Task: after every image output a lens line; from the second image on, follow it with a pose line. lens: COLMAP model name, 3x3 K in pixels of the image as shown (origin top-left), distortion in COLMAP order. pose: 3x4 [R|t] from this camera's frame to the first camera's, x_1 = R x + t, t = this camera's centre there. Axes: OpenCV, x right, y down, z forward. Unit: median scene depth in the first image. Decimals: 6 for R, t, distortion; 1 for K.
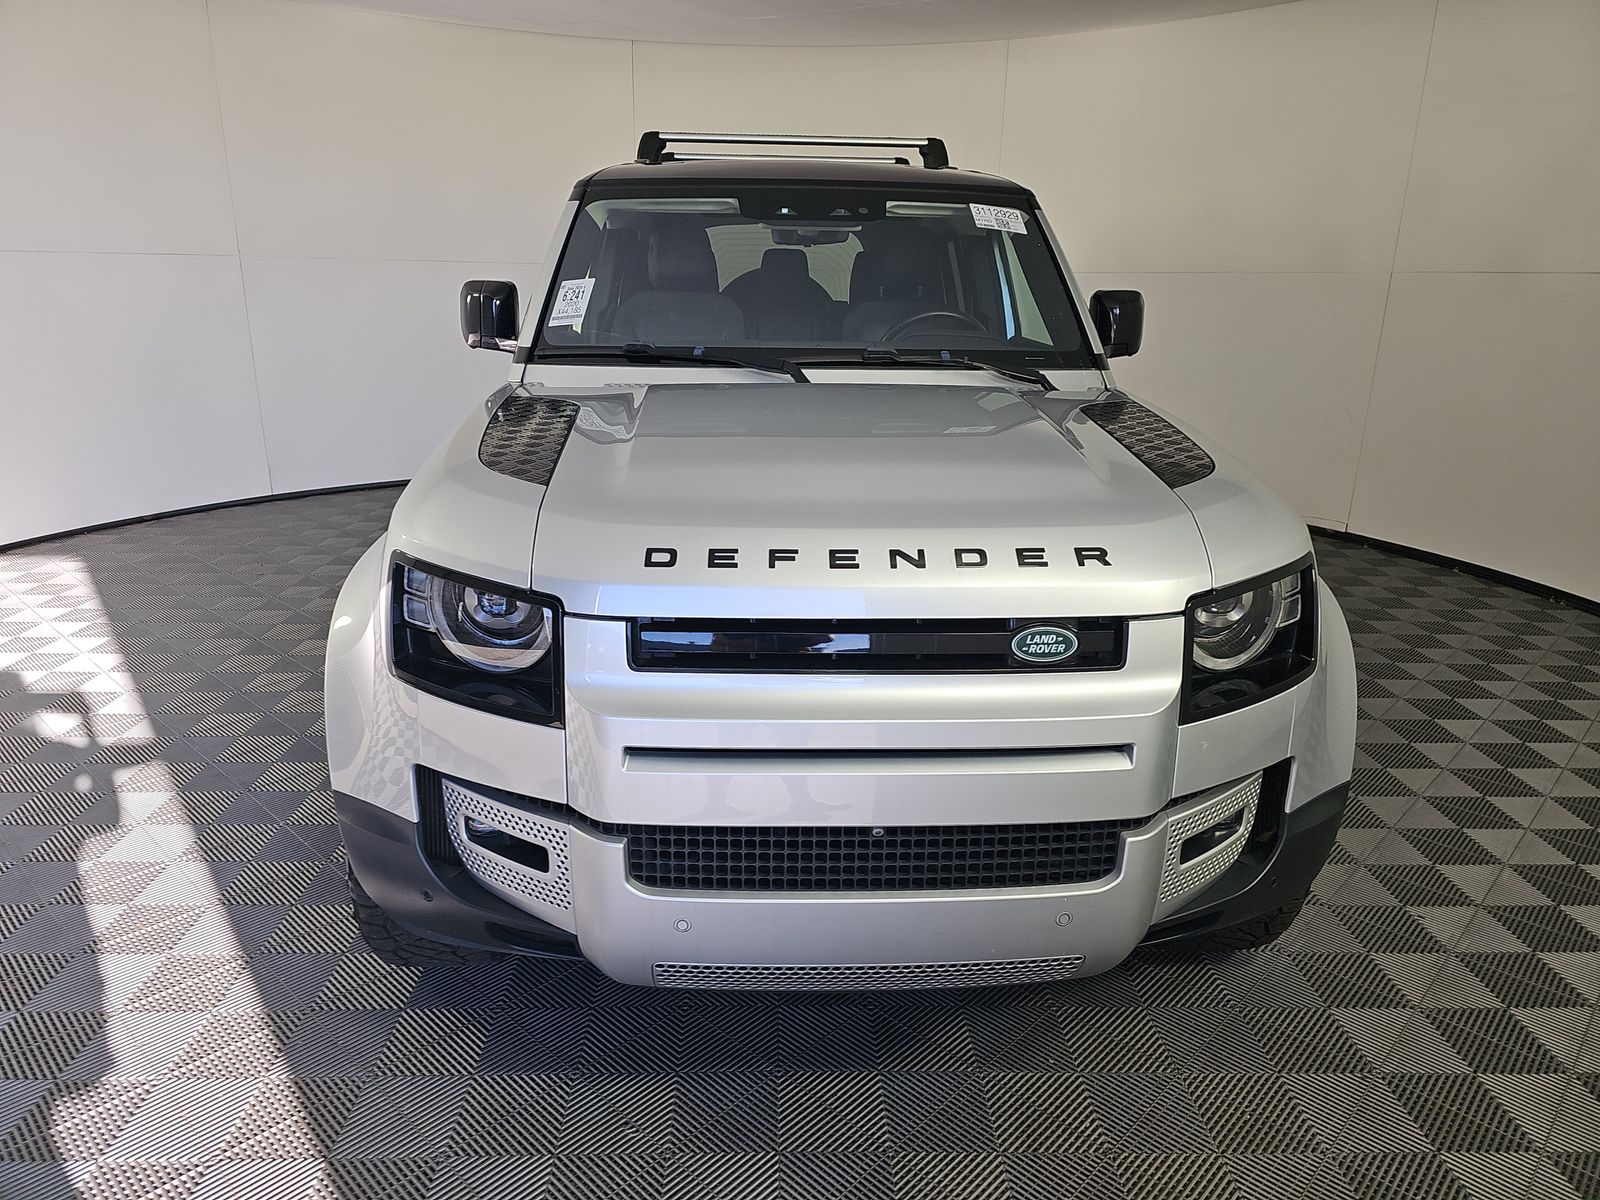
lens RADIAL K [[1066.8, 0, 802.4], [0, 1066.8, 605.6], [0, 0, 1]] dist [0.042973, 0.003522]
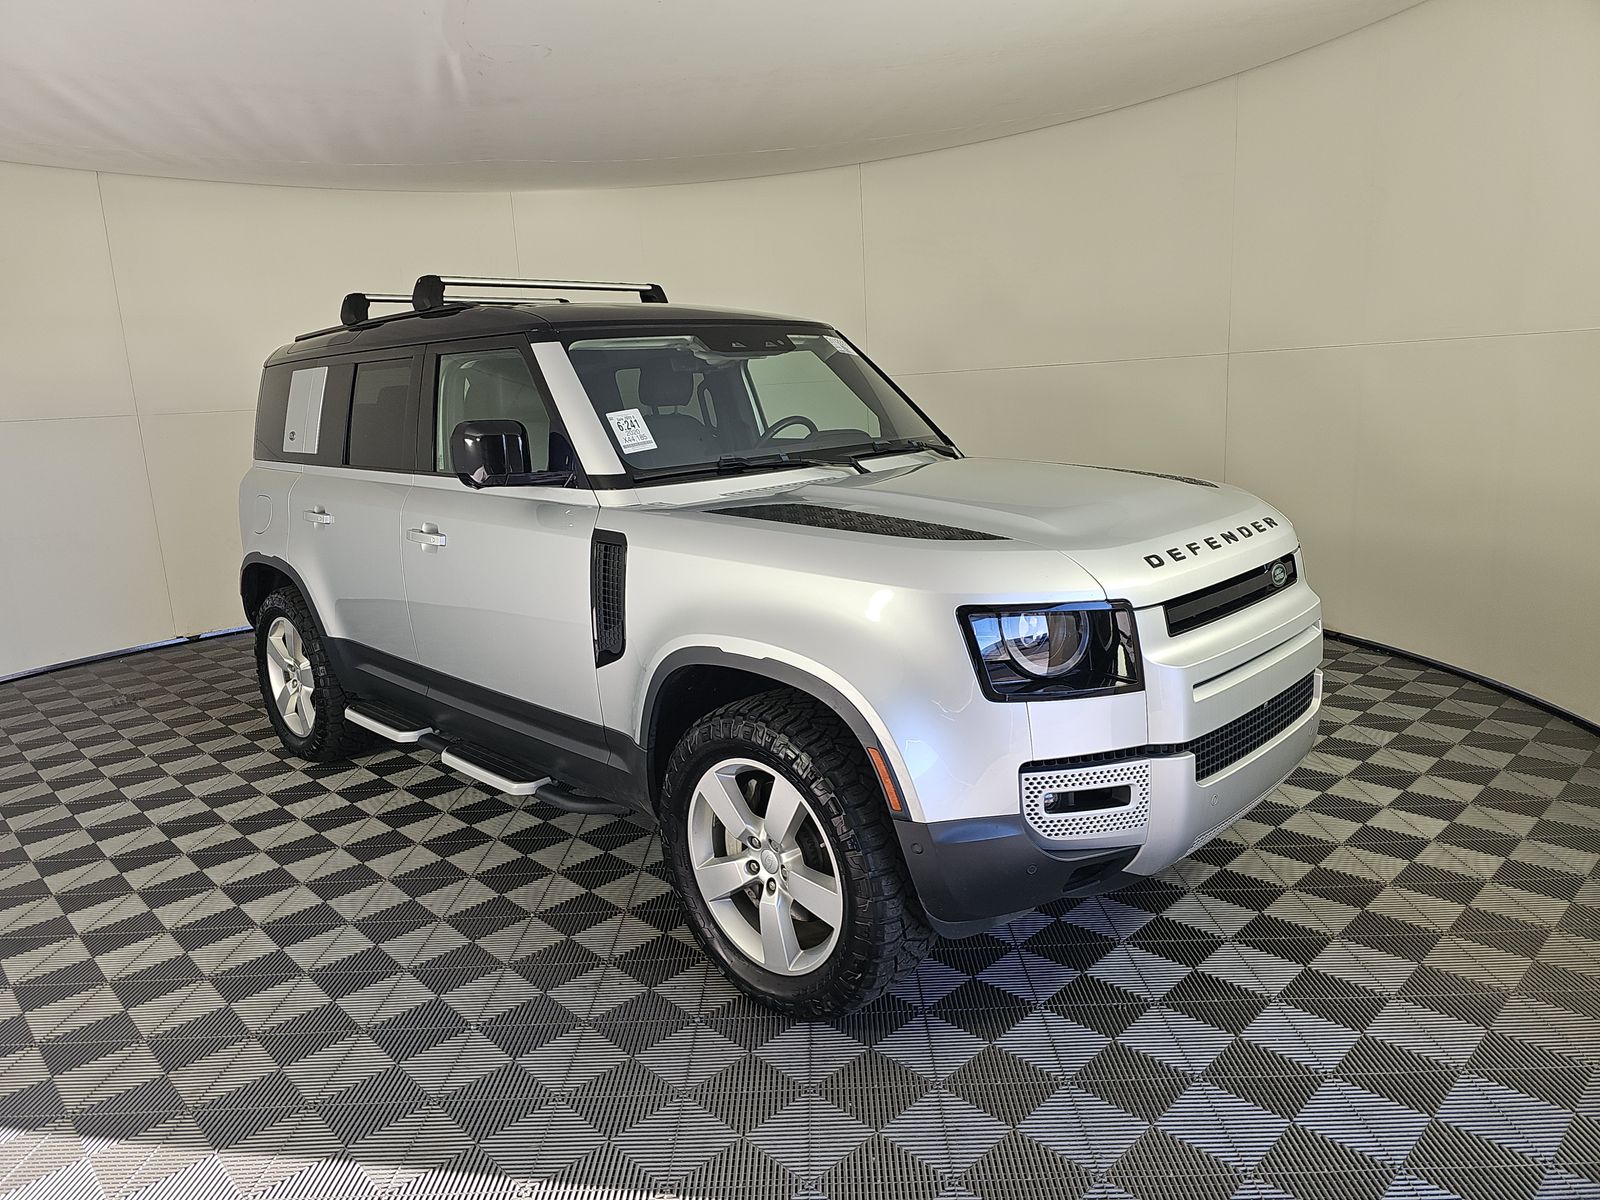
lens RADIAL K [[1066.8, 0, 801.7], [0, 1066.8, 596.4], [0, 0, 1]] dist [0.042973, 0.003522]
pose [[0.735948, -0.185489, 0.651133, -1.407332], [0.260343, 0.965324, -0.019262, -0.092226], [-0.624981, 0.183694, 0.758719, 0.168511]]
